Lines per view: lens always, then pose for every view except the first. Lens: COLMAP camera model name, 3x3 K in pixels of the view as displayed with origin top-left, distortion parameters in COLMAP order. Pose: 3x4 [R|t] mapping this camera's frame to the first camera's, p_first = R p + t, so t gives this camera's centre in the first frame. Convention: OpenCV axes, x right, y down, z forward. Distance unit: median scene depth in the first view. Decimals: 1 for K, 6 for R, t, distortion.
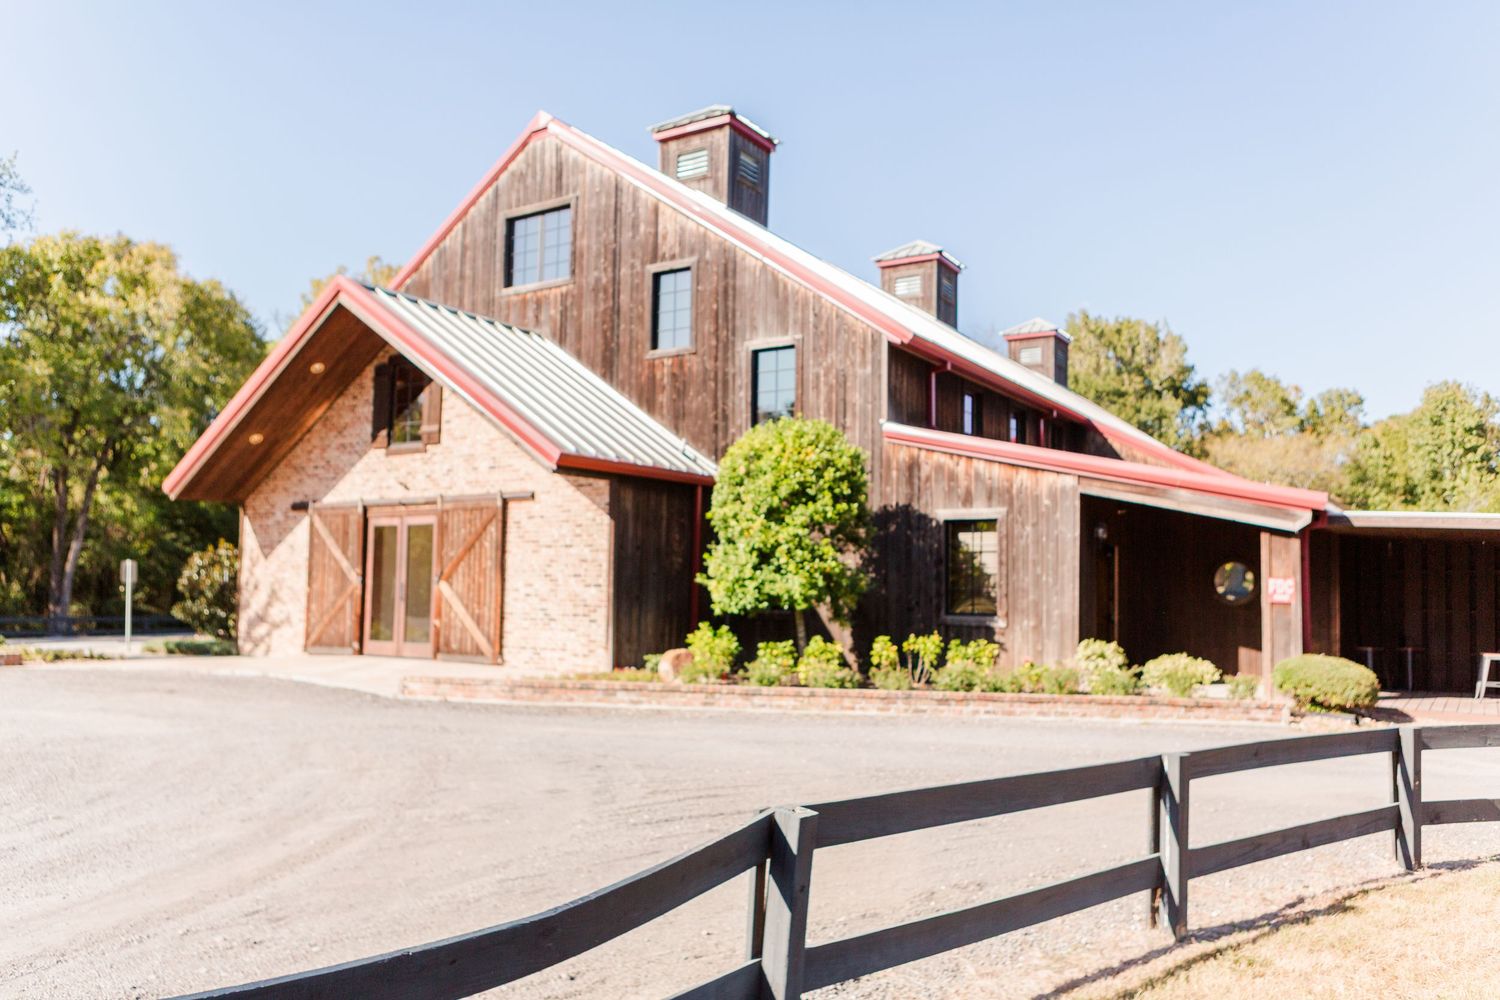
lens RADIAL K [[1162.9, 0, 750.0], [0, 1162.9, 500.0], [0, 0, 1]] dist [-0.026167, 0.059470]
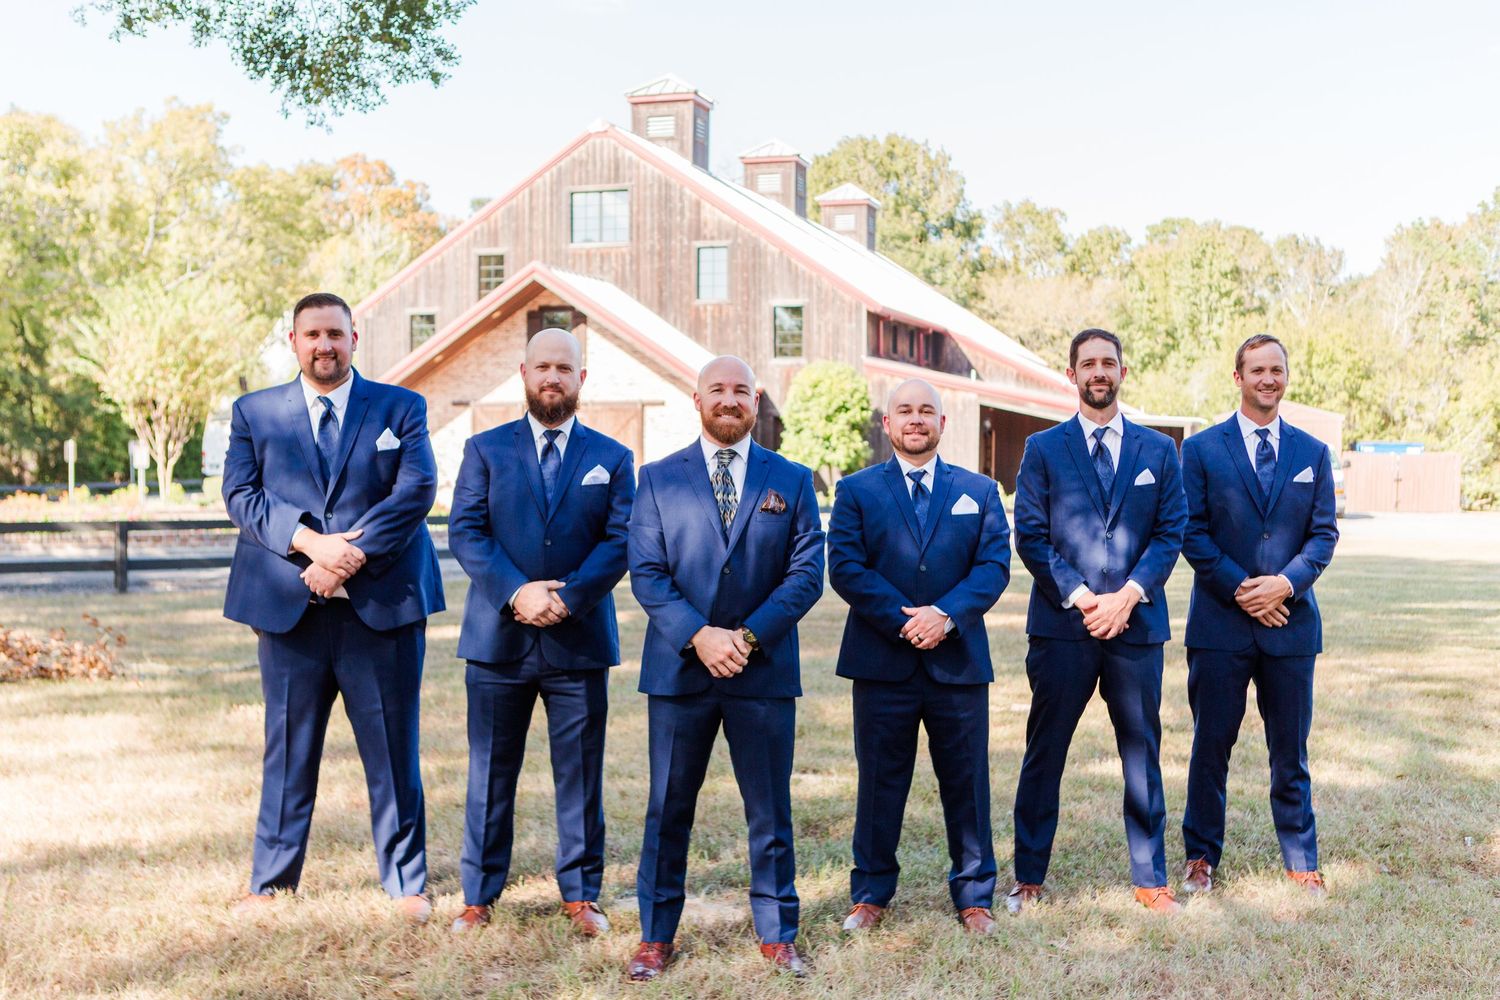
lens RADIAL K [[2005.7, 0, 750.0], [0, 2005.7, 500.0], [0, 0, 1]] dist [-0.097358, -0.000892]
pose [[0.956798, -0.021467, 0.289961, -0.815736], [-0.012174, 0.993438, 0.113720, -0.174106], [-0.290499, -0.112336, 0.950258, -1.594509]]
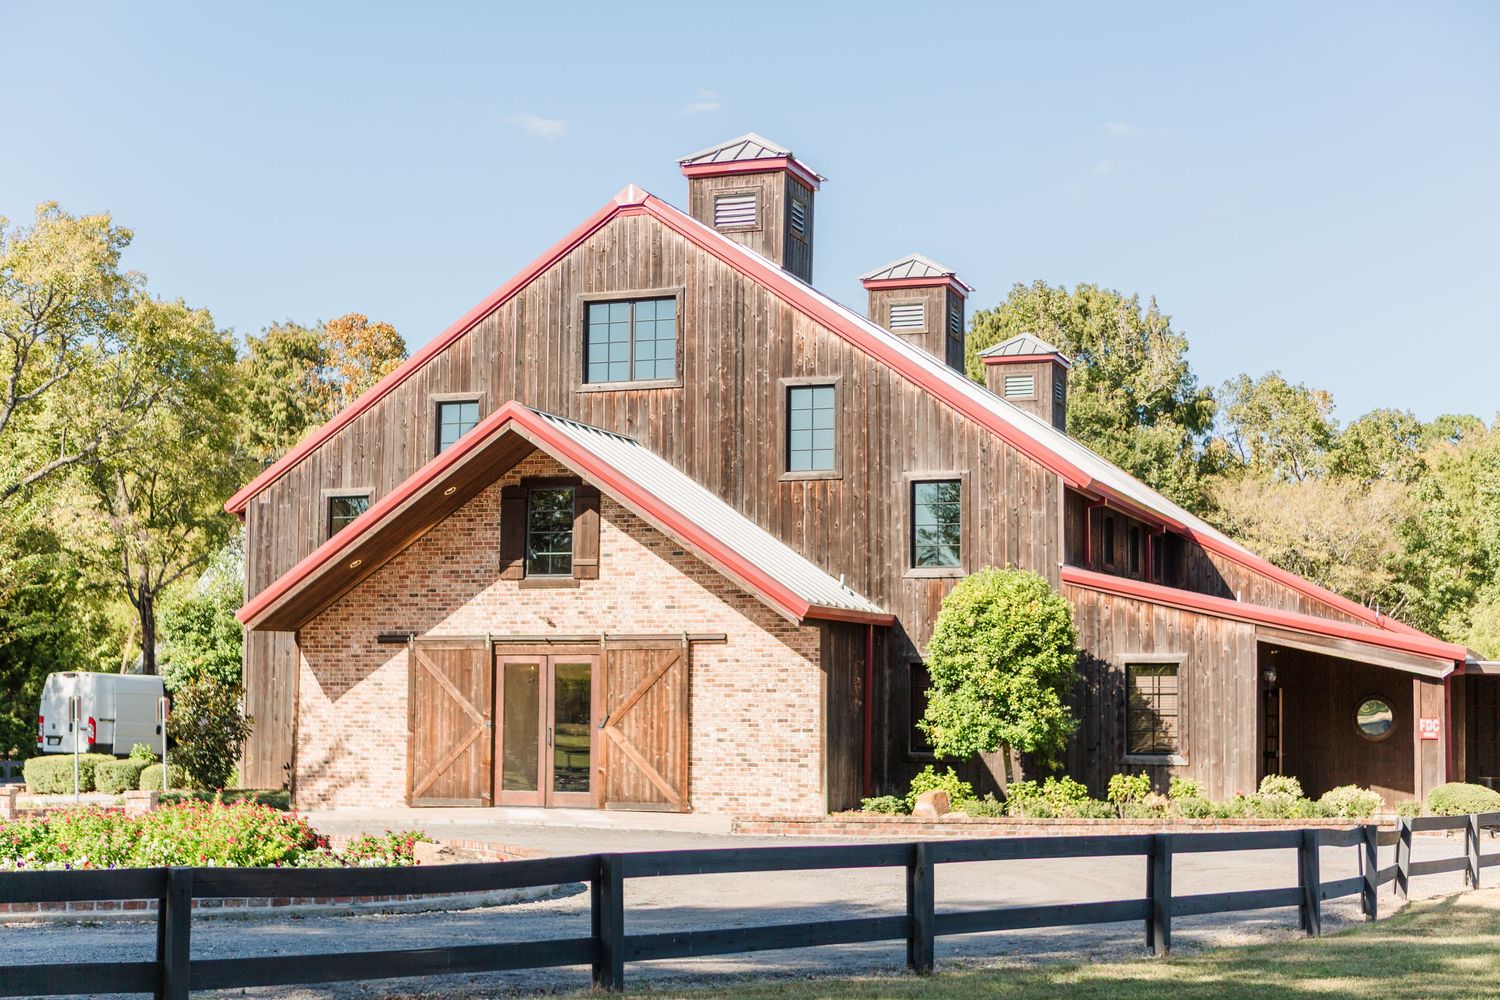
lens RADIAL K [[2420.6, 0, 750.8], [0, 2420.6, 397.8], [0, 0, 1]] dist [-0.128370, 0.068992]
pose [[0.972566, 0.023431, 0.231445, -0.583455], [-0.012916, 0.998819, -0.046844, -0.101008], [-0.232269, 0.042569, 0.971720, -0.902816]]
